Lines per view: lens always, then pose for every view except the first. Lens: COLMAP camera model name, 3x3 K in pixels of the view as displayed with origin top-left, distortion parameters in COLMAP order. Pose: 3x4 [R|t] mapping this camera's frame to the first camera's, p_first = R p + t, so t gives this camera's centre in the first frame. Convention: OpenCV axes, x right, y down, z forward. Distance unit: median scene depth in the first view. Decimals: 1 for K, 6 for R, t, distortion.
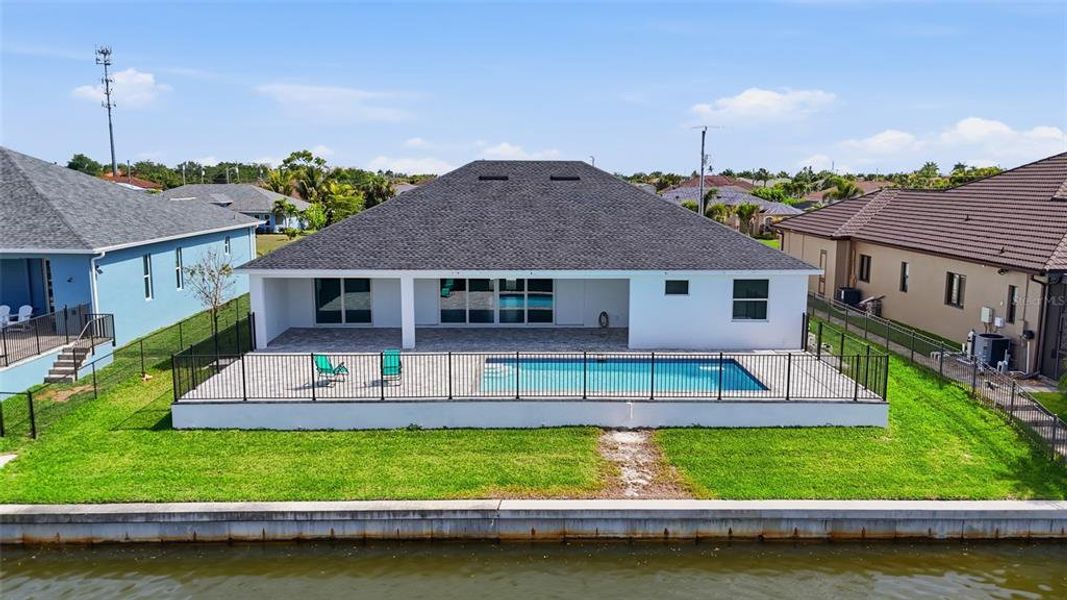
lens RADIAL K [[789.5, 0, 536.0], [0, 789.5, 294.9], [0, 0, 1]] dist [0.050692, -0.037808]
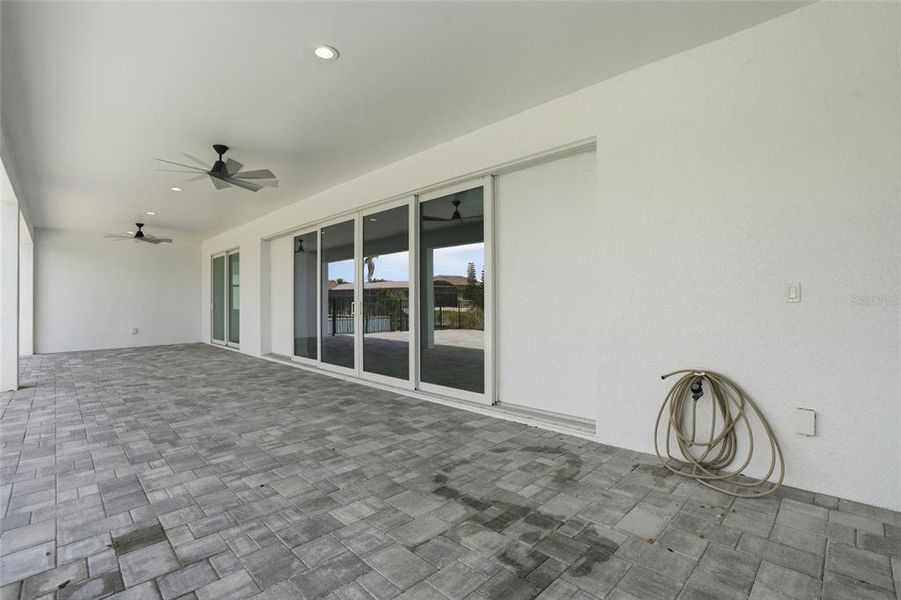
lens RADIAL K [[419.3, 0, 452.4], [0, 419.3, 300.7], [0, 0, 1]] dist [-0.051991, 0.016724]
pose [[0.681340, -0.009829, -0.731901, 0.165898], [-0.104982, 0.988260, -0.111002, 0.031467], [0.724399, 0.152467, 0.672309, 1.332482]]
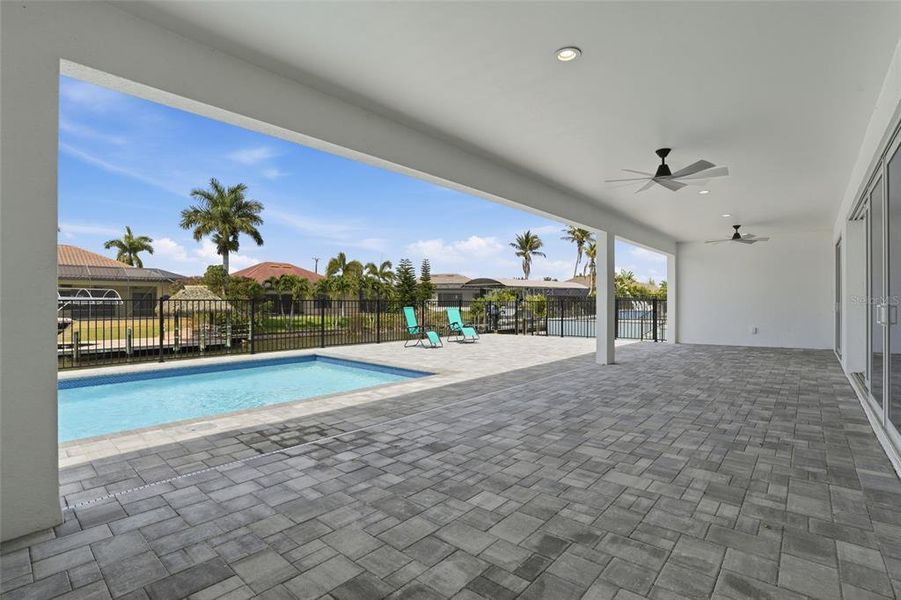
lens RADIAL K [[419.3, 0, 445.5], [0, 419.3, 300.9], [0, 0, 1]] dist [-0.051991, 0.016724]
pose [[-0.680636, -0.006722, -0.732591, 0.163742], [-0.111563, 0.989247, 0.094574, 0.012129], [0.724078, 0.146101, -0.674067, 1.449398]]
